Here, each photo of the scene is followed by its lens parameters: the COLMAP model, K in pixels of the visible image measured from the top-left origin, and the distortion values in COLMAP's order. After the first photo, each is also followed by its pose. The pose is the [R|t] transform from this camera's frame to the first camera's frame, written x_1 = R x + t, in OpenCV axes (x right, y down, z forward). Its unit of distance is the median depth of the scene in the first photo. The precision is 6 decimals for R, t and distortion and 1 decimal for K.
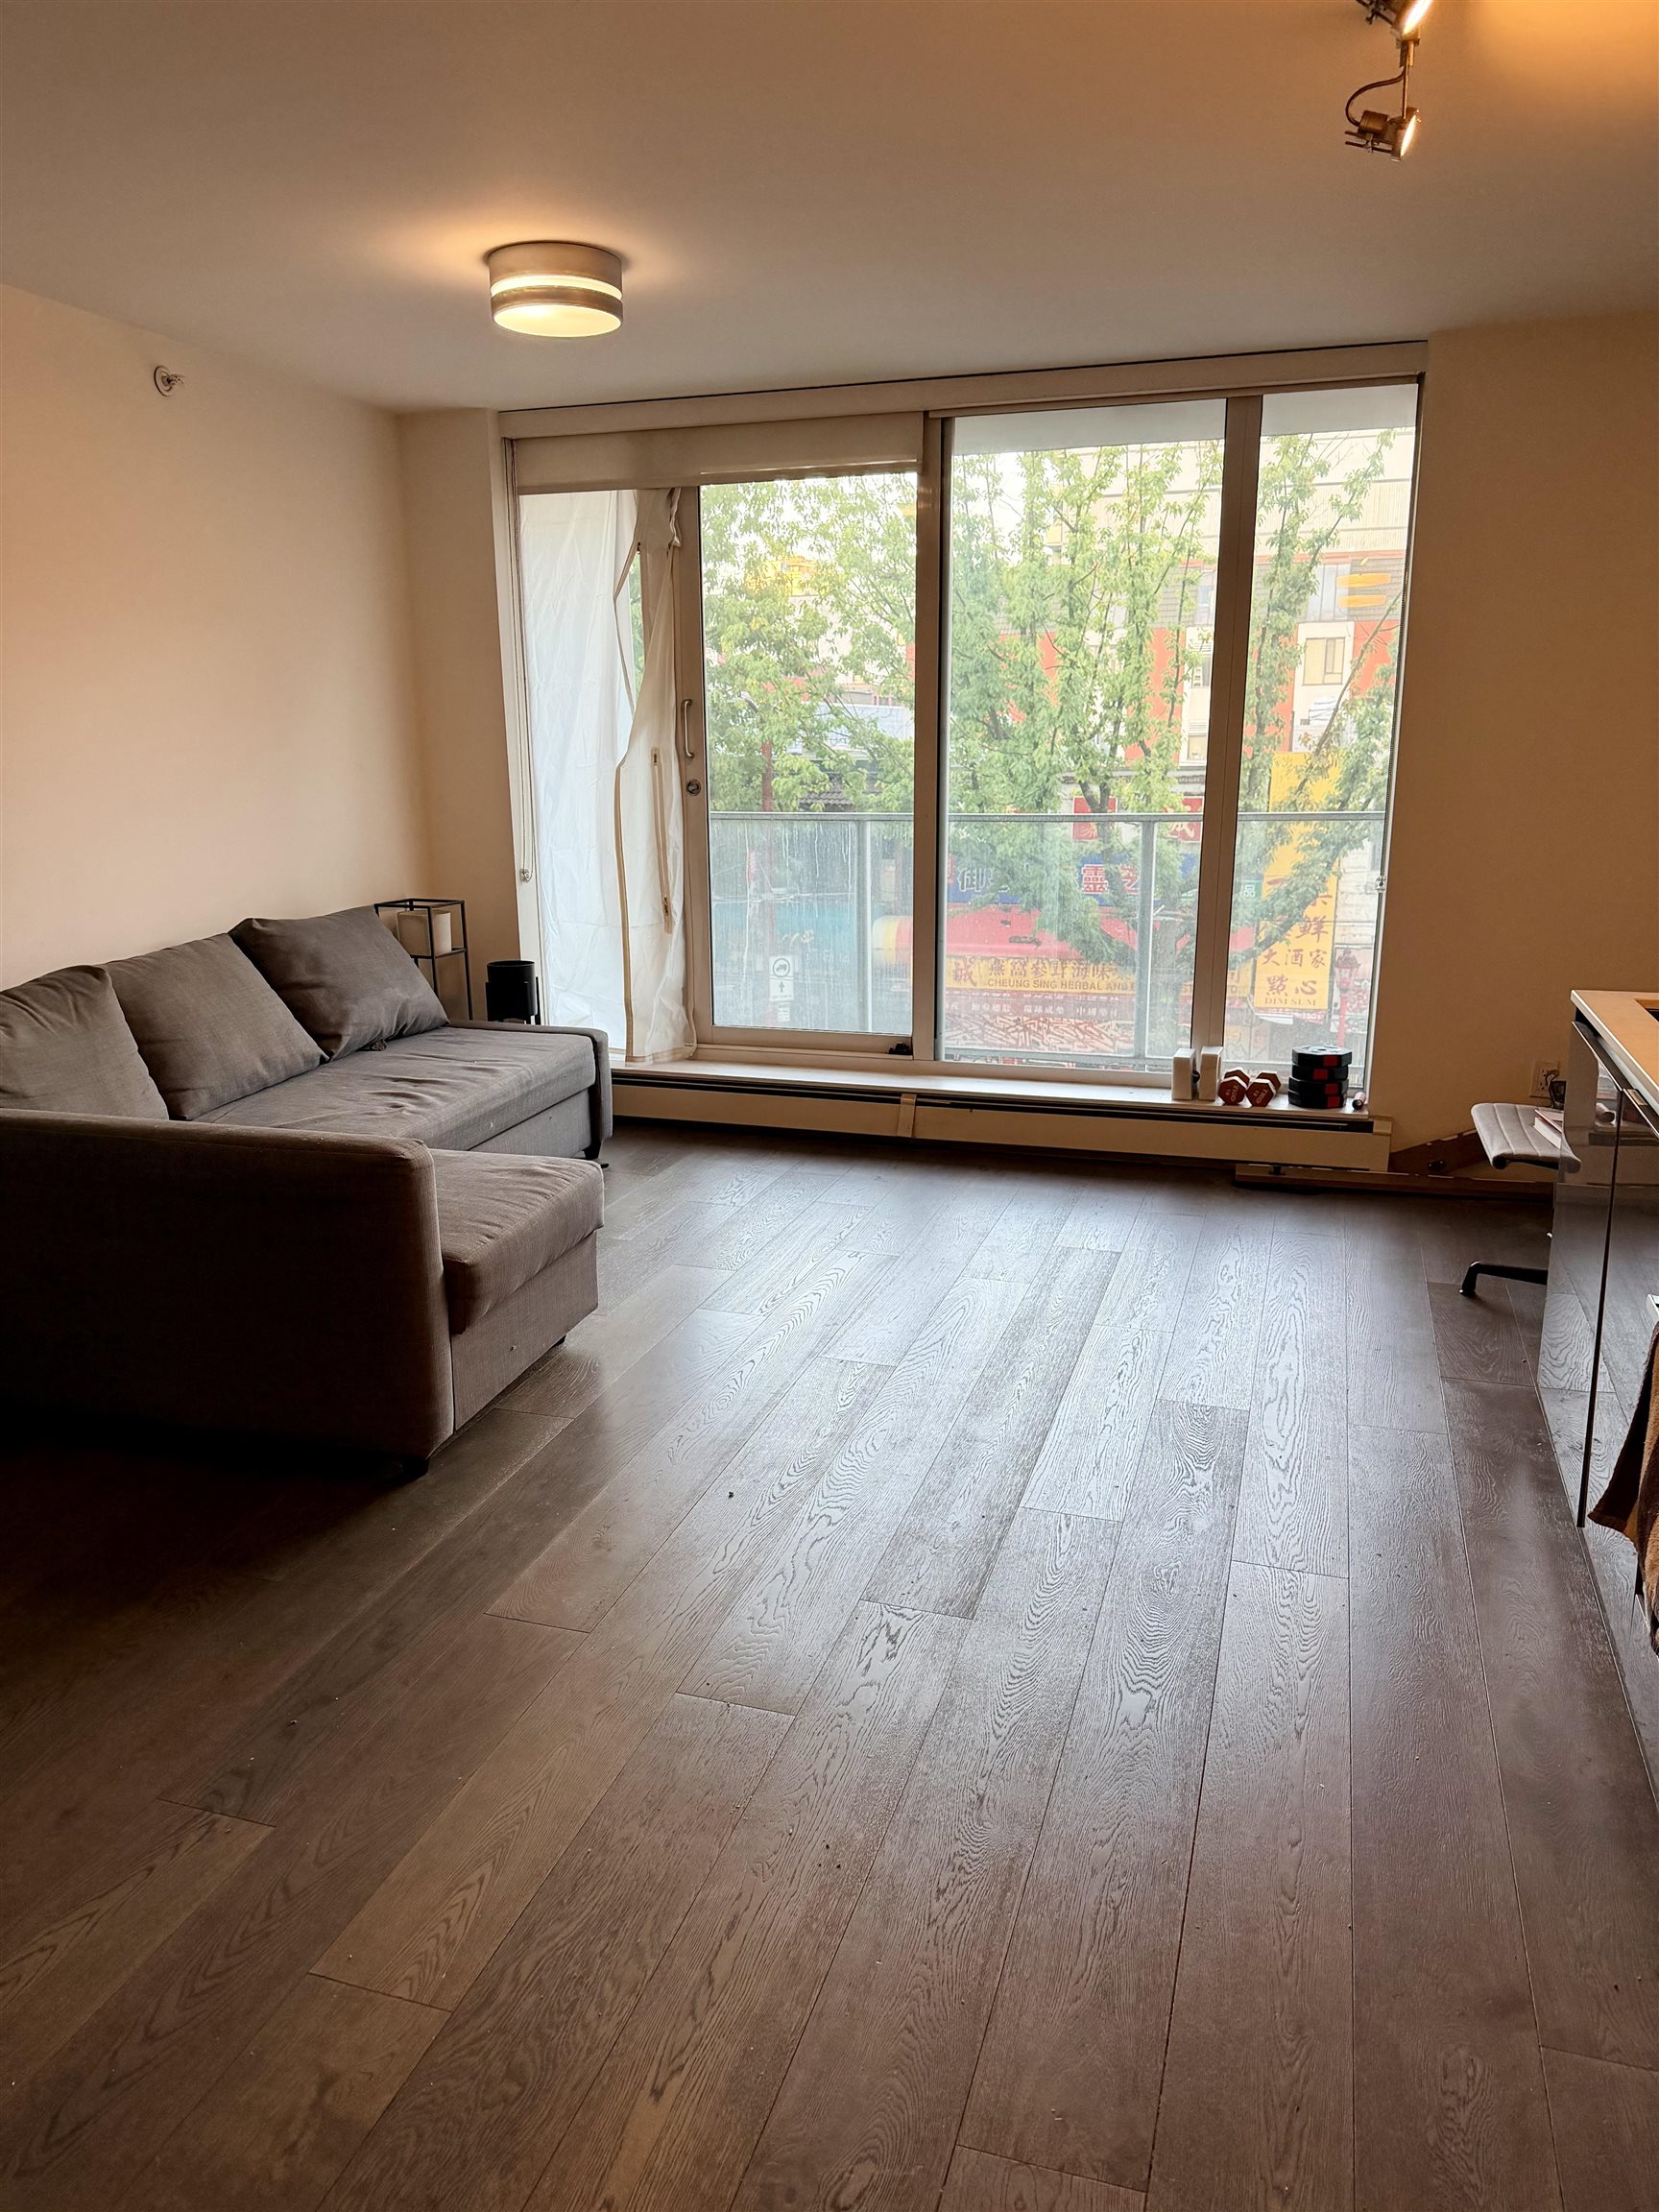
lens RADIAL K [[1548.6, 0, 829.5], [0, 1548.6, 1106.0], [0, 0, 1]] dist [0.176126, -0.345377]
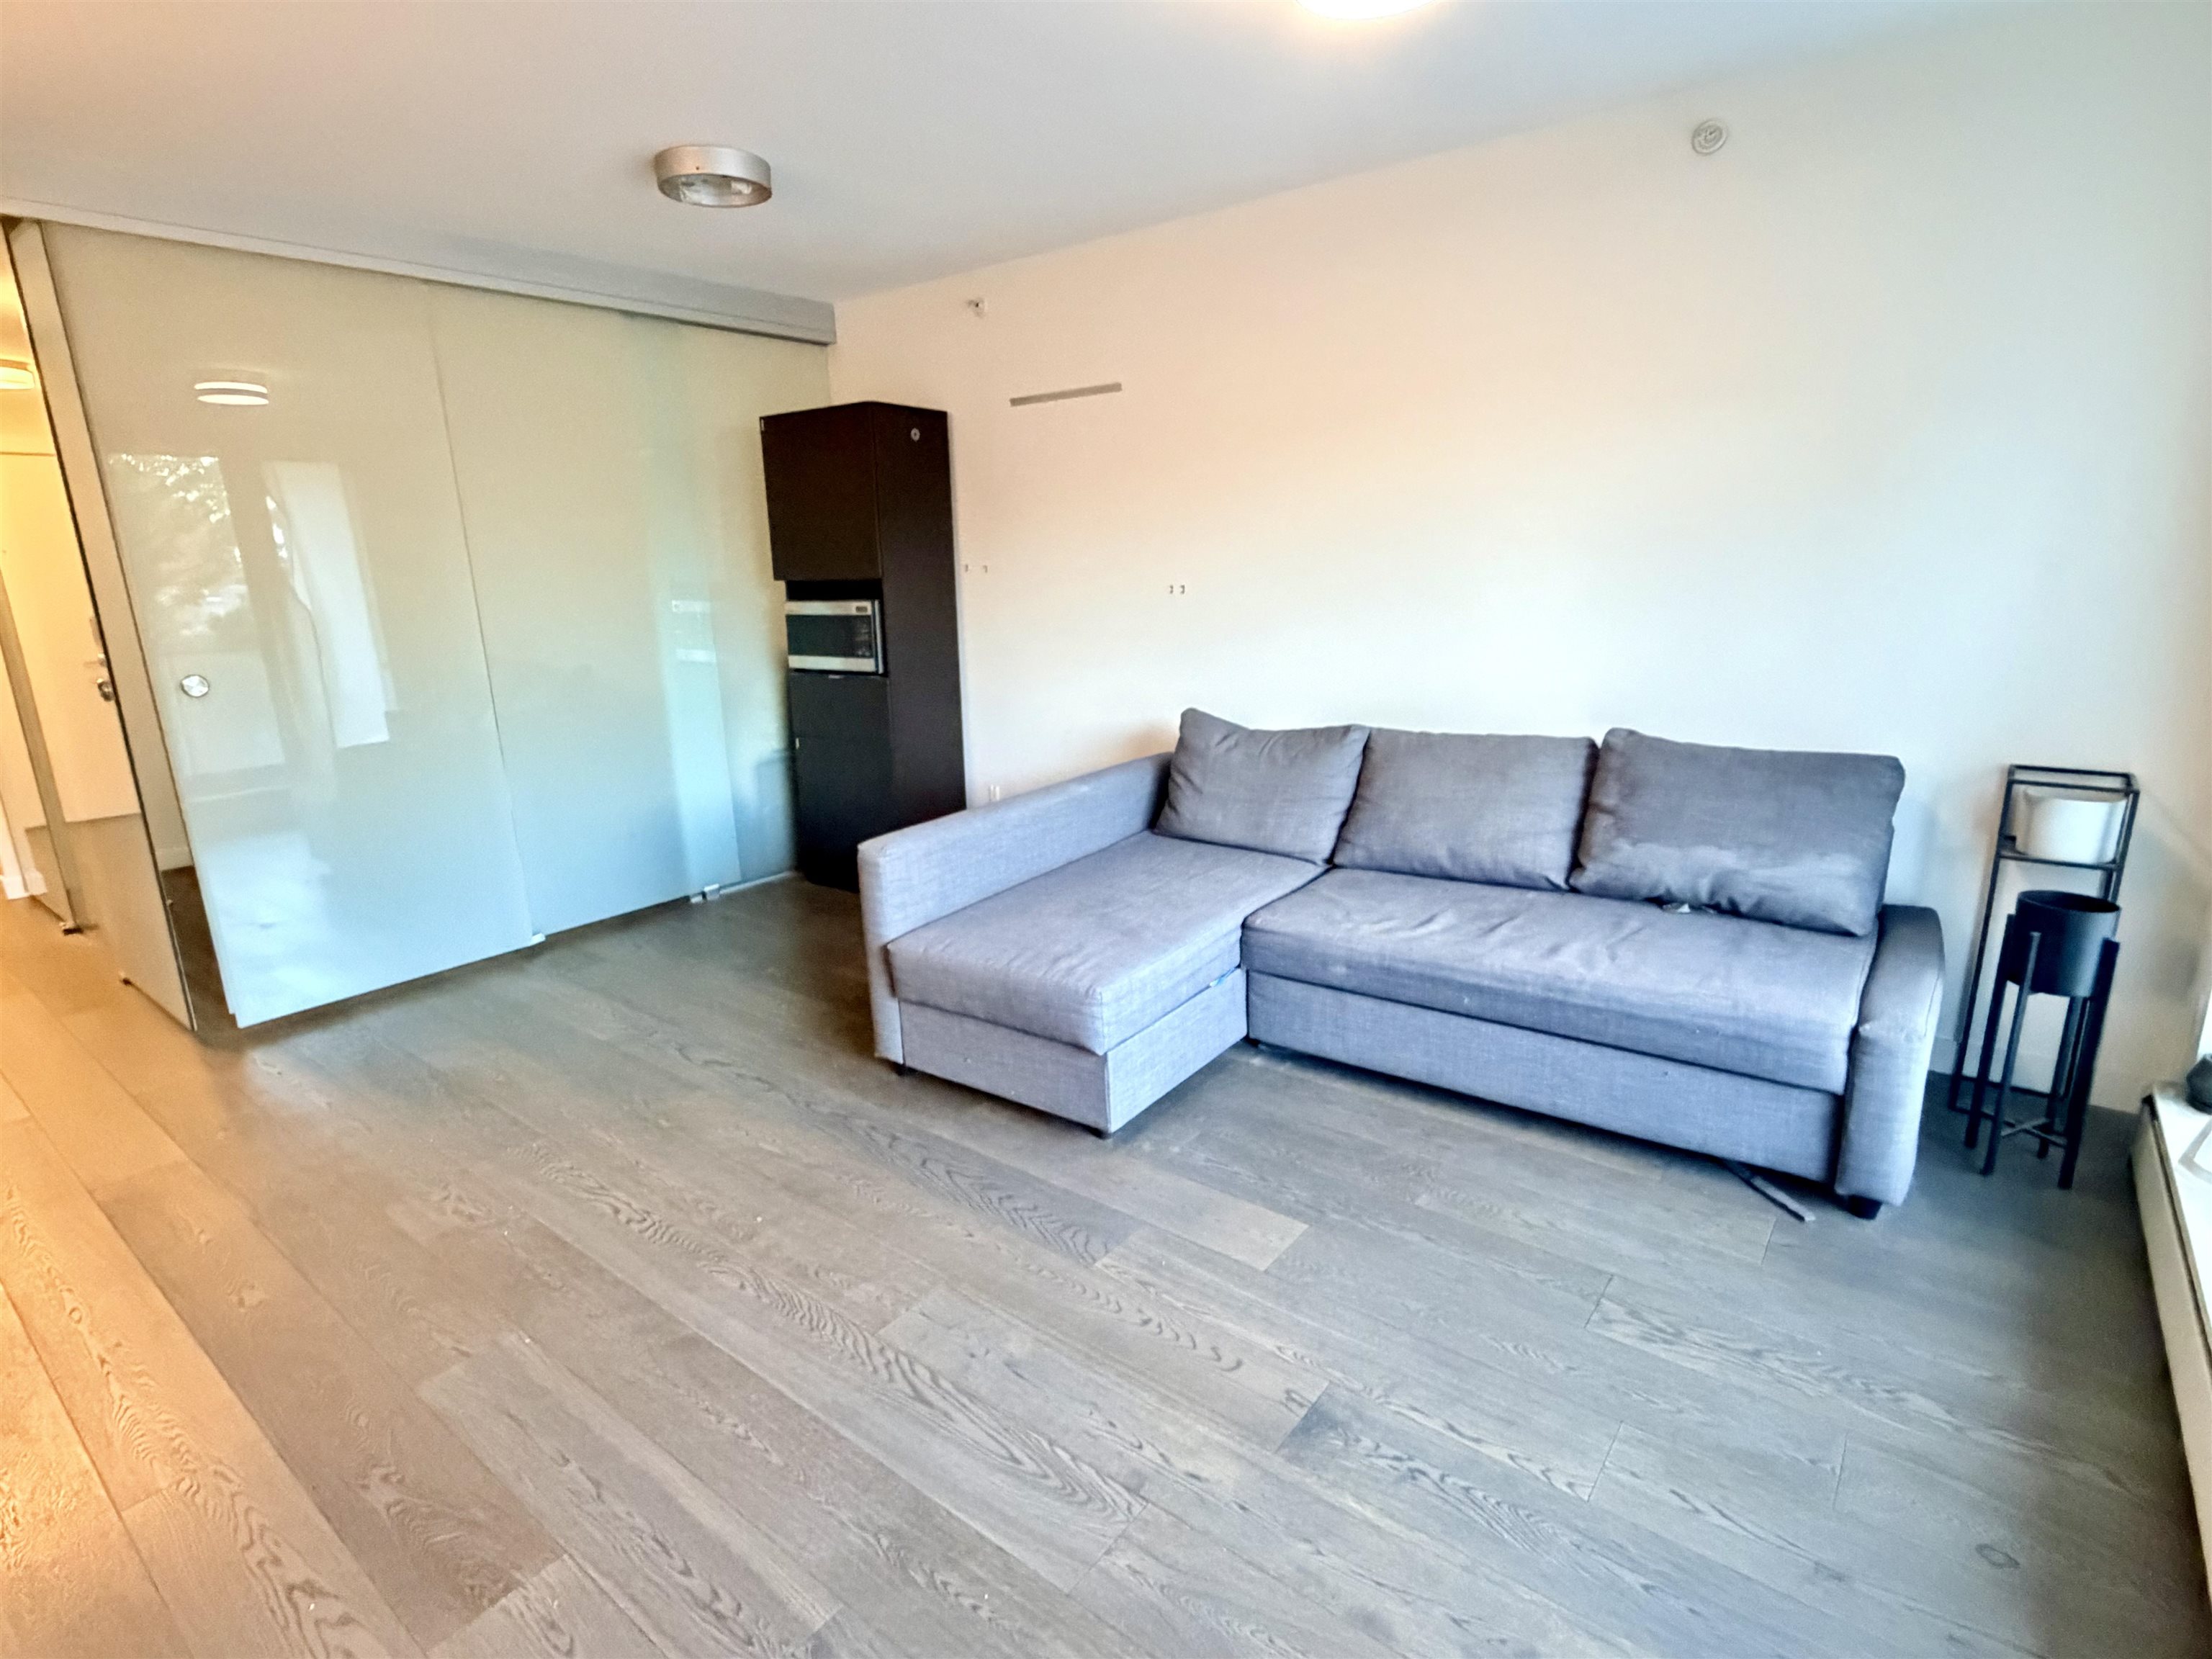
lens RADIAL K [[1109.7, 0, 1100.1], [0, 1109.7, 834.7], [0, 0, 1]] dist [0.003596, 0.000004]
pose [[-0.350900, 0.247681, -0.903063, 0.325701], [-0.185366, 0.926929, 0.326254, -0.201272], [0.917883, 0.281880, -0.279348, 0.844427]]
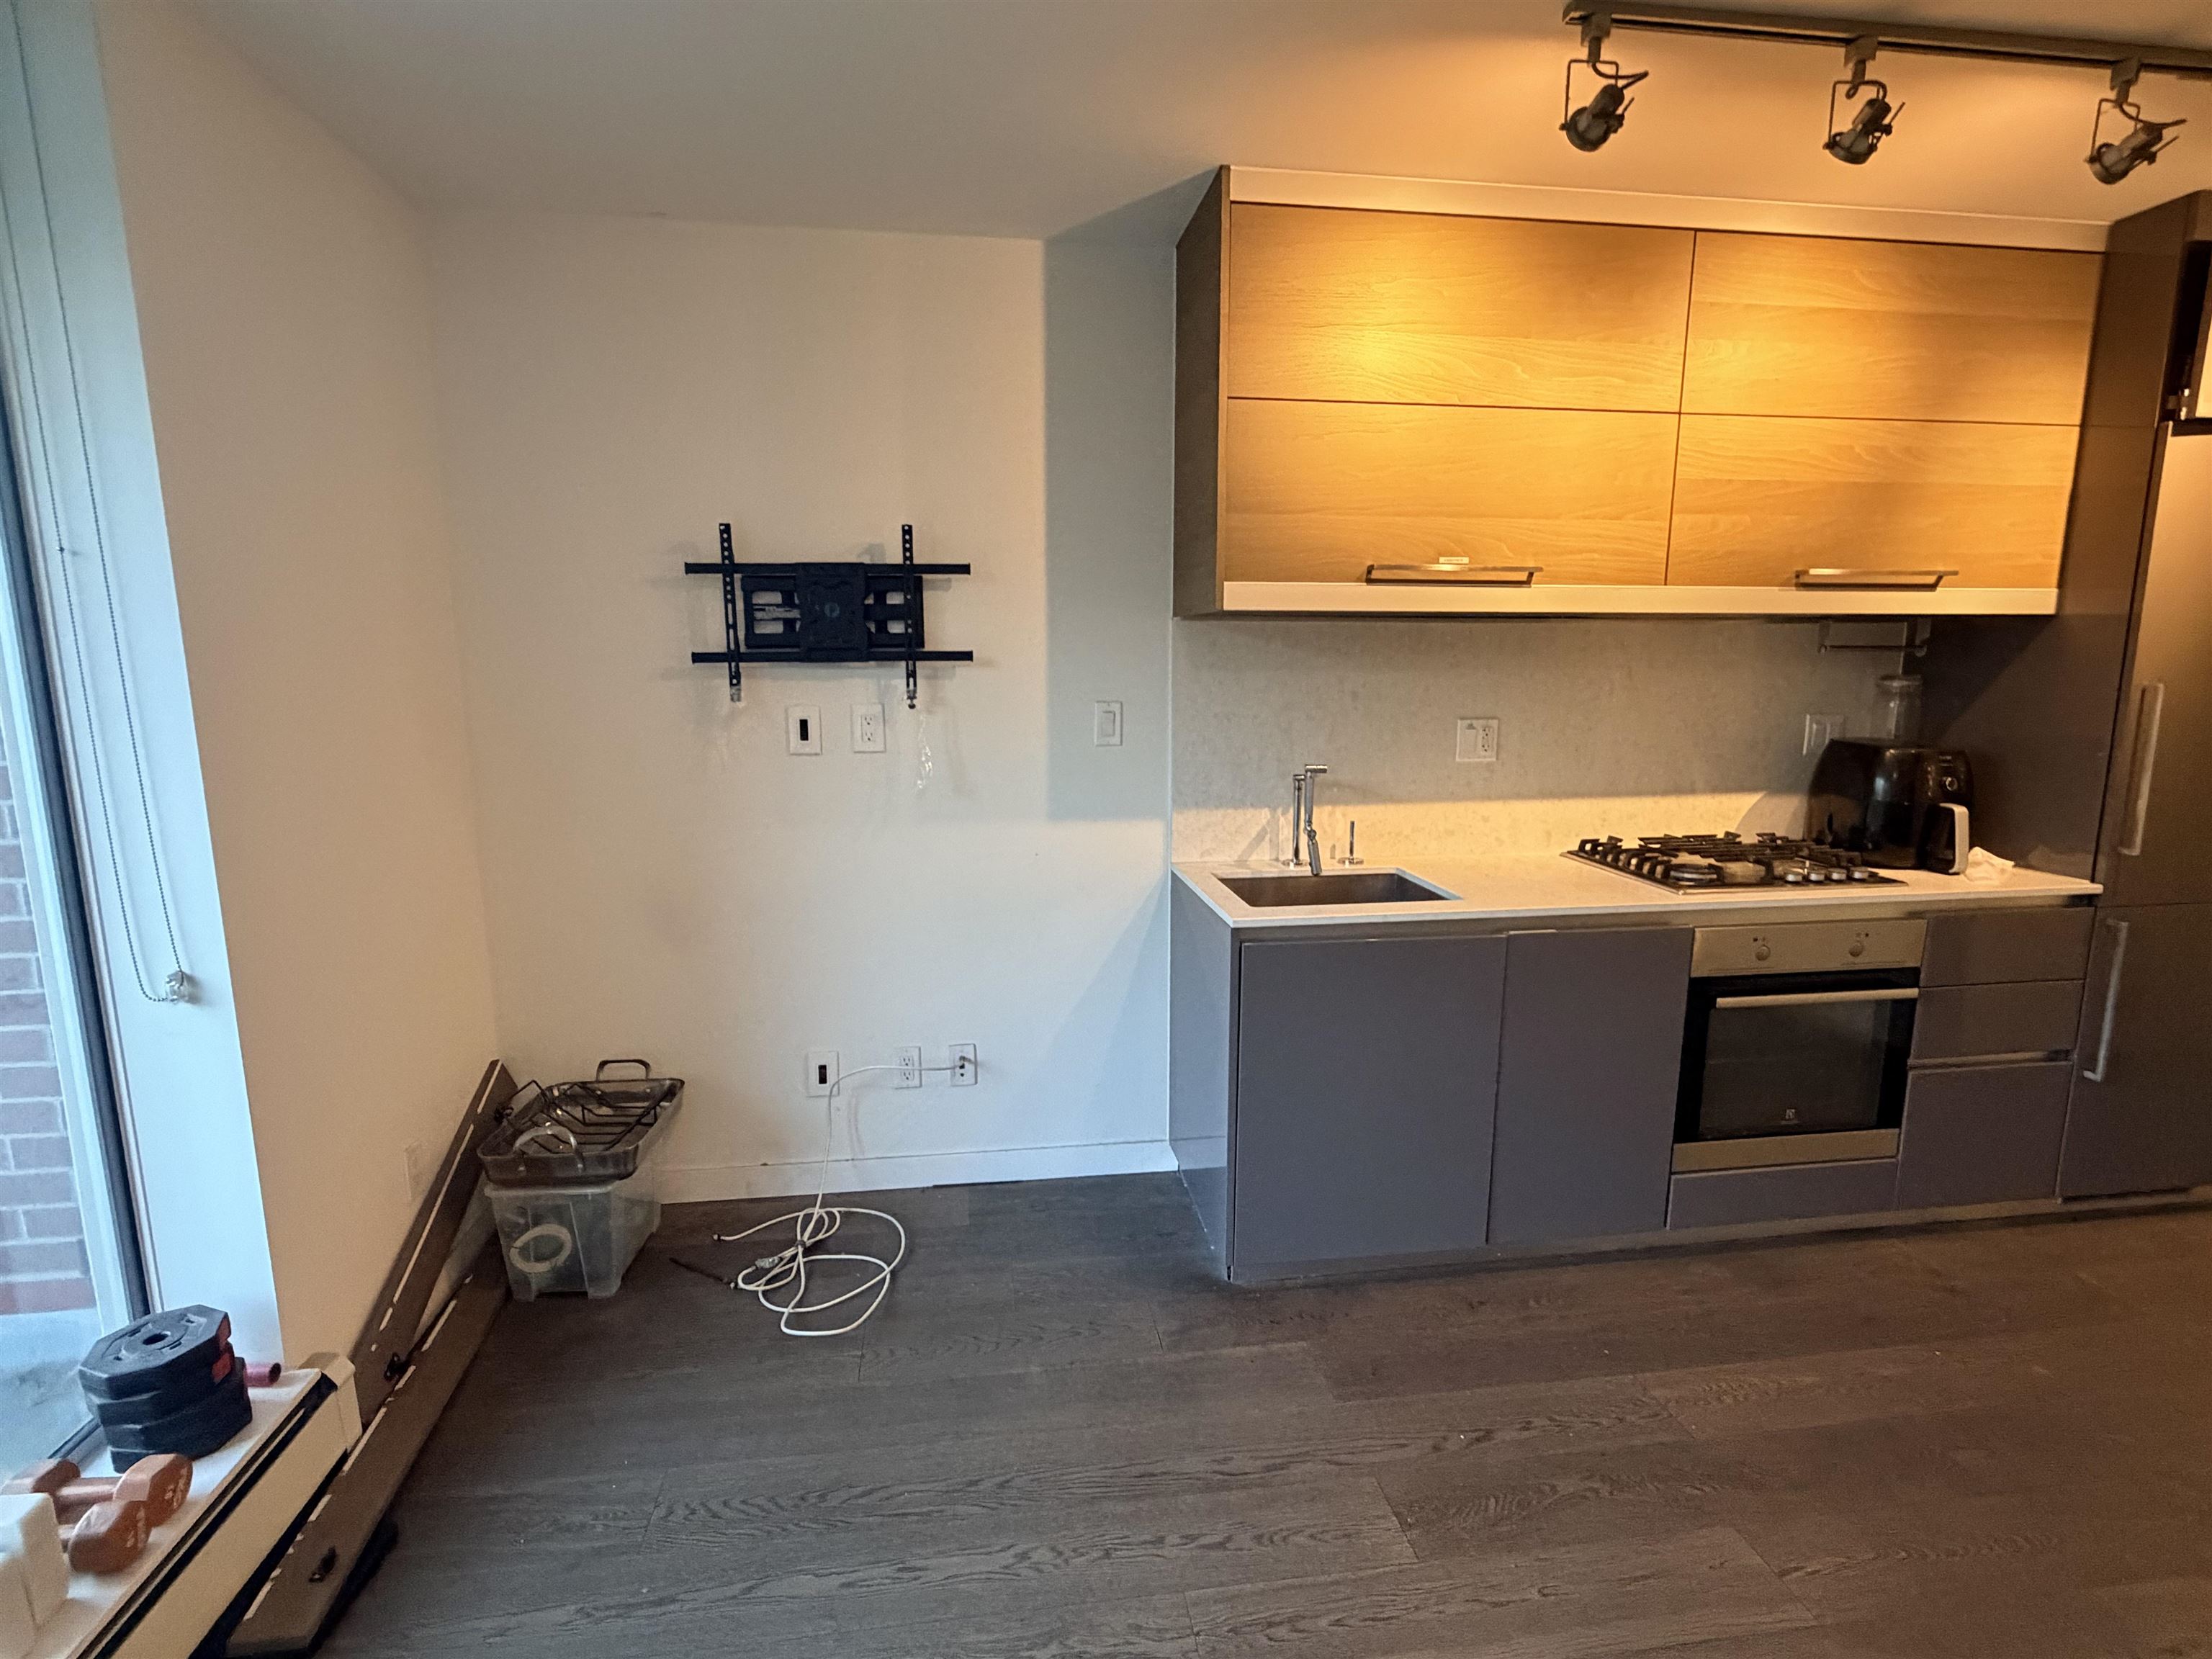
lens RADIAL K [[1109.7, 0, 1100.1], [0, 1109.7, 834.7], [0, 0, 1]] dist [0.003596, 0.000004]
pose [[-0.438386, -0.139271, 0.887931, -0.099623], [0.211193, 0.944299, 0.252382, -0.209923], [-0.873622, 0.298165, -0.384555, 0.829473]]
